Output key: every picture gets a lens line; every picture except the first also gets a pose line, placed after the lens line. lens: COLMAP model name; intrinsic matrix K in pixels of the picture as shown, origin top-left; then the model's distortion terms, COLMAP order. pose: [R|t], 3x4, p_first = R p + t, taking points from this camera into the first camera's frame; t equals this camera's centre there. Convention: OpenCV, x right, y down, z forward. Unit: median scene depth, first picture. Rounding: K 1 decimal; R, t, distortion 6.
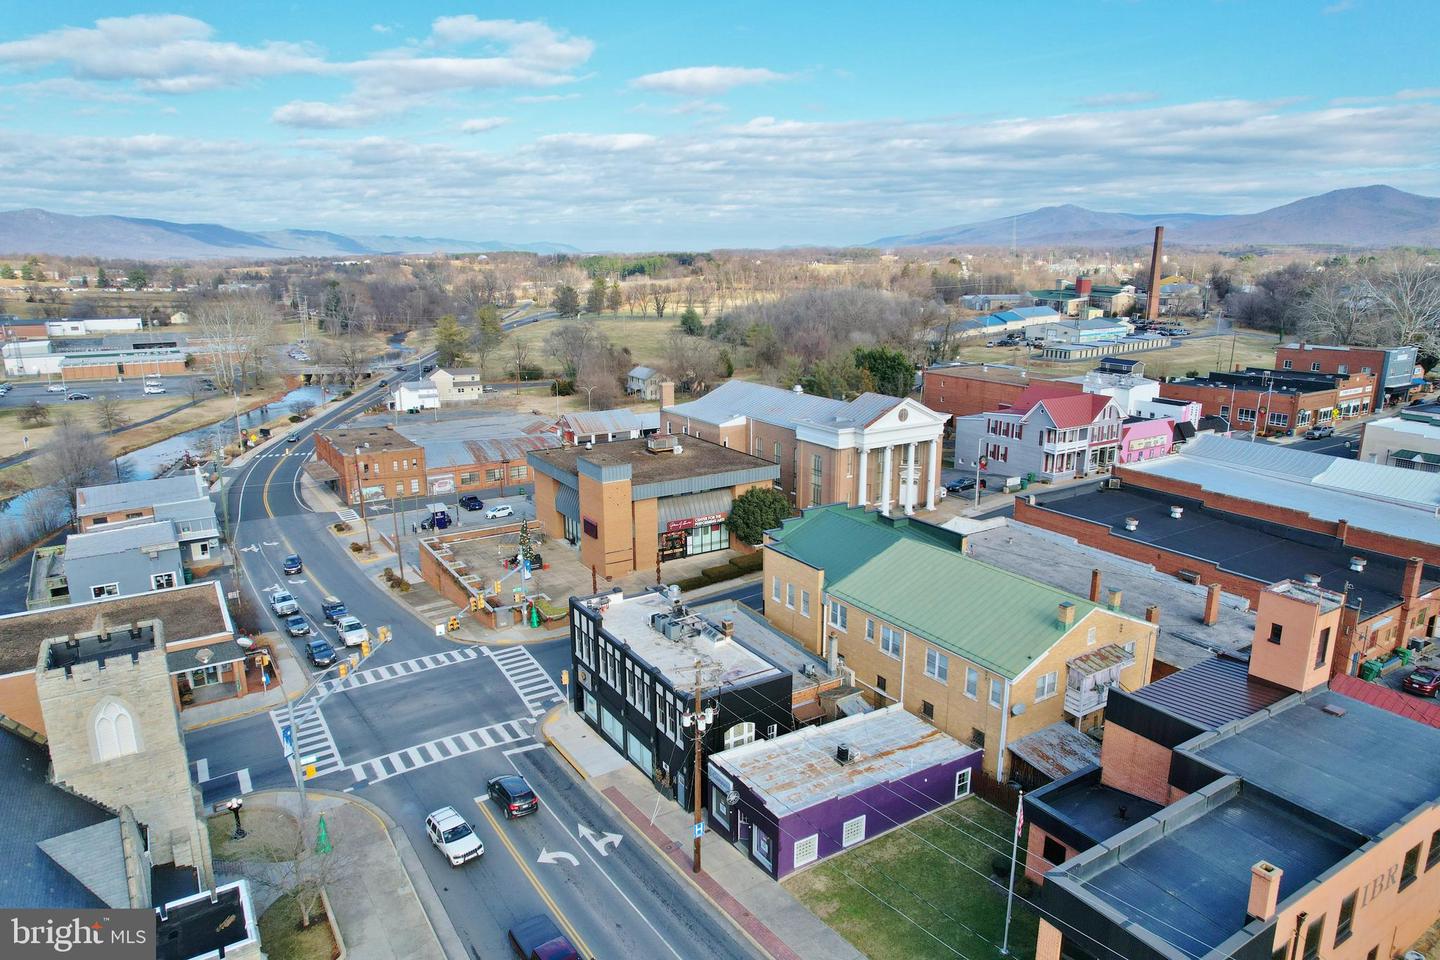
lens RADIAL K [[917.4, 0, 717.2], [0, 917.4, 480.1], [0, 0, 1]] dist [-0.045274, -0.000156]
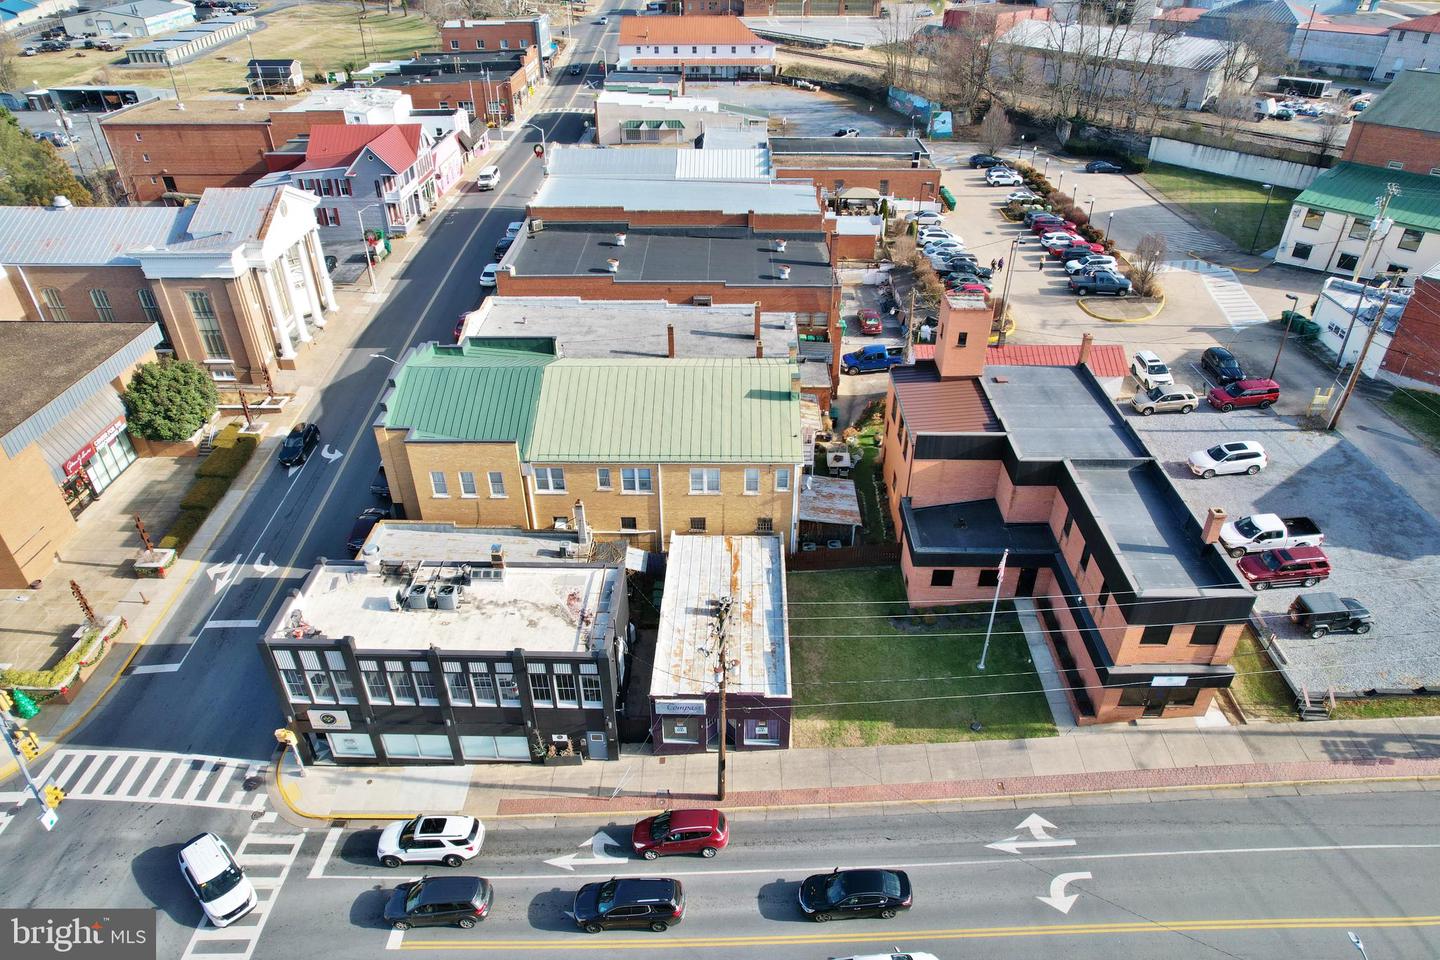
lens RADIAL K [[920.1, 0, 726.3], [0, 920.1, 479.9], [0, 0, 1]] dist [-0.083602, 0.076202]
pose [[0.538204, -0.463220, 0.704105, -0.251400], [0.200405, 0.881796, 0.426934, -0.122653], [-0.818642, -0.088671, 0.567418, 0.232619]]
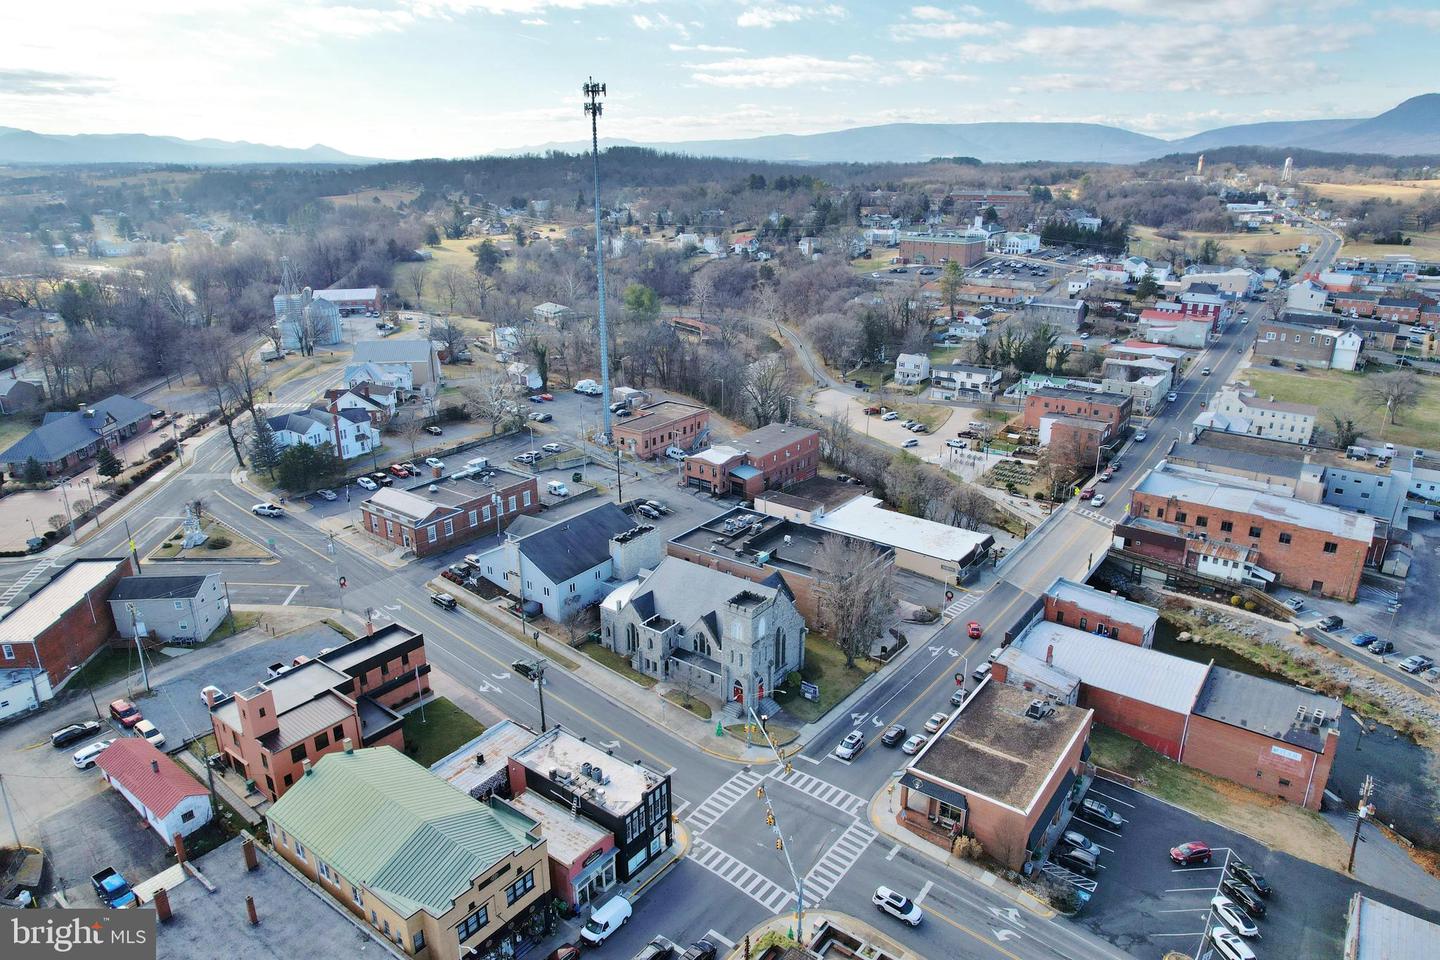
lens RADIAL K [[920.1, 0, 726.3], [0, 920.1, 479.9], [0, 0, 1]] dist [-0.083602, 0.076202]
pose [[-0.928688, 0.117053, -0.351906, 0.133926], [-0.097746, 0.838079, 0.536721, -0.733250], [0.357750, 0.532844, -0.766872, 1.281088]]
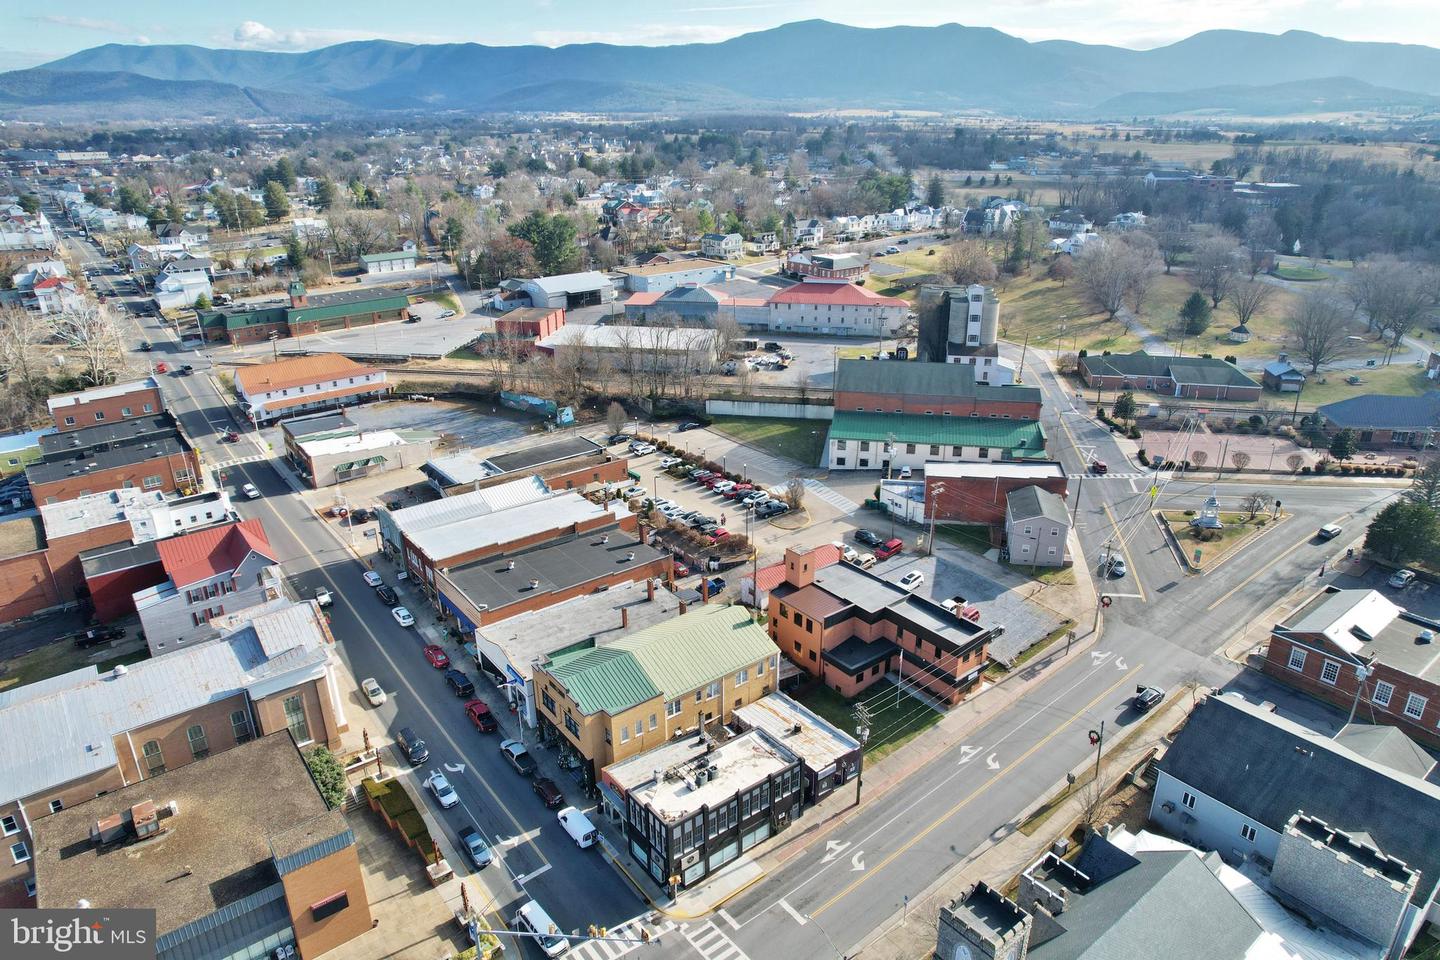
lens RADIAL K [[917.4, 0, 717.2], [0, 917.4, 480.1], [0, 0, 1]] dist [-0.045274, -0.000156]
pose [[-0.099730, -0.368942, 0.924087, -0.756519], [0.244896, 0.891047, 0.382180, -0.501415], [-0.964406, 0.264420, 0.001488, 0.524933]]
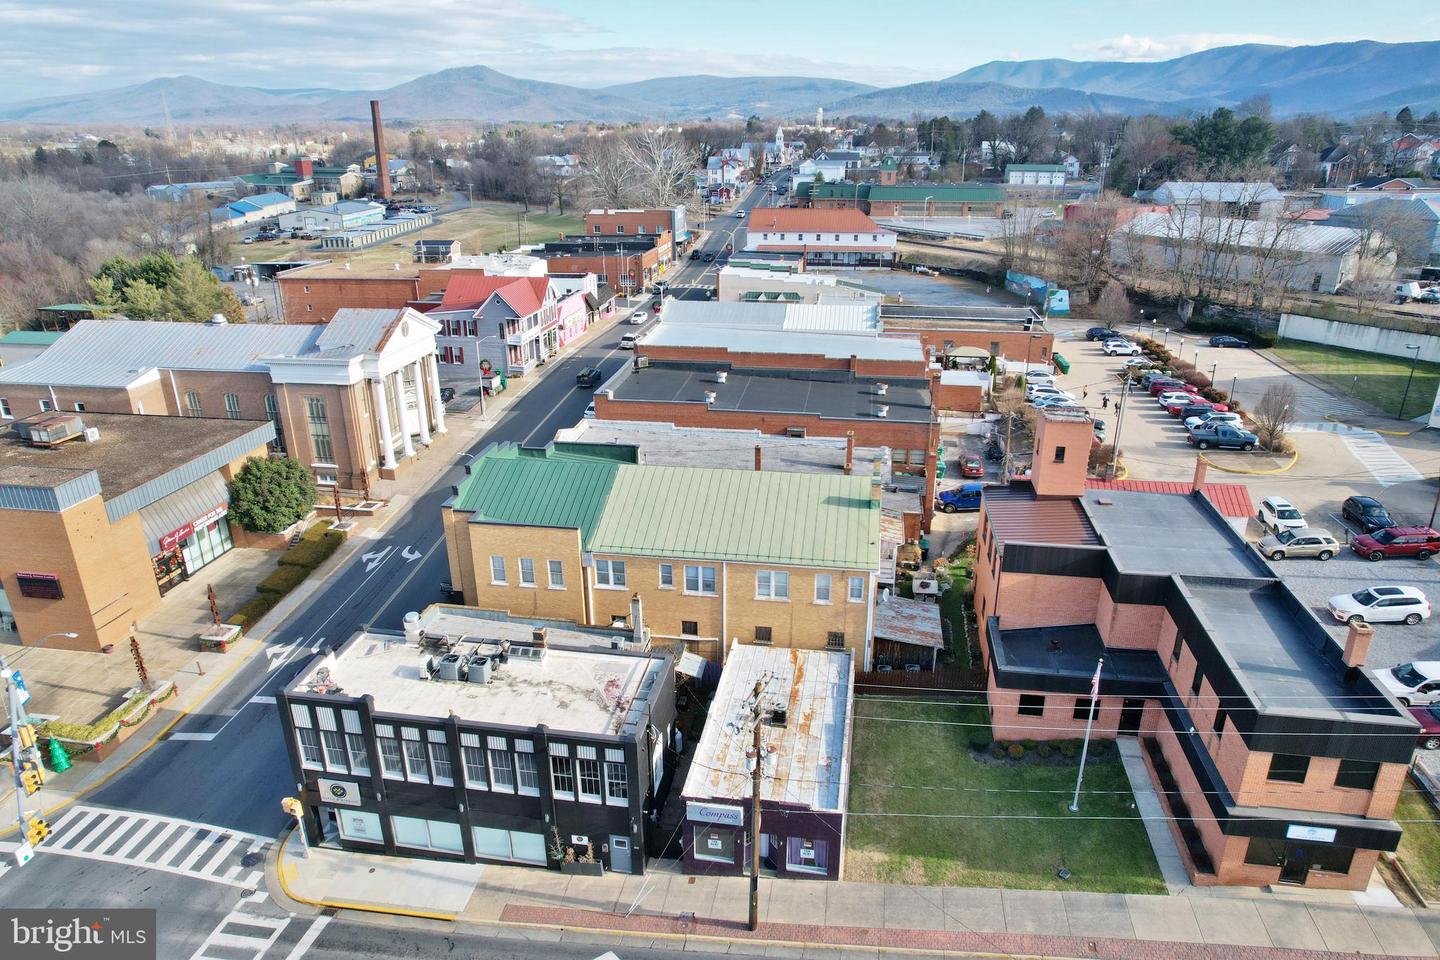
lens RADIAL K [[920.1, 0, 726.3], [0, 920.1, 479.9], [0, 0, 1]] dist [-0.083602, 0.076202]
pose [[0.653916, -0.271838, 0.706044, -0.233810], [0.182864, 0.962340, 0.201154, -0.053320], [-0.734135, -0.002428, 0.678999, 0.226002]]
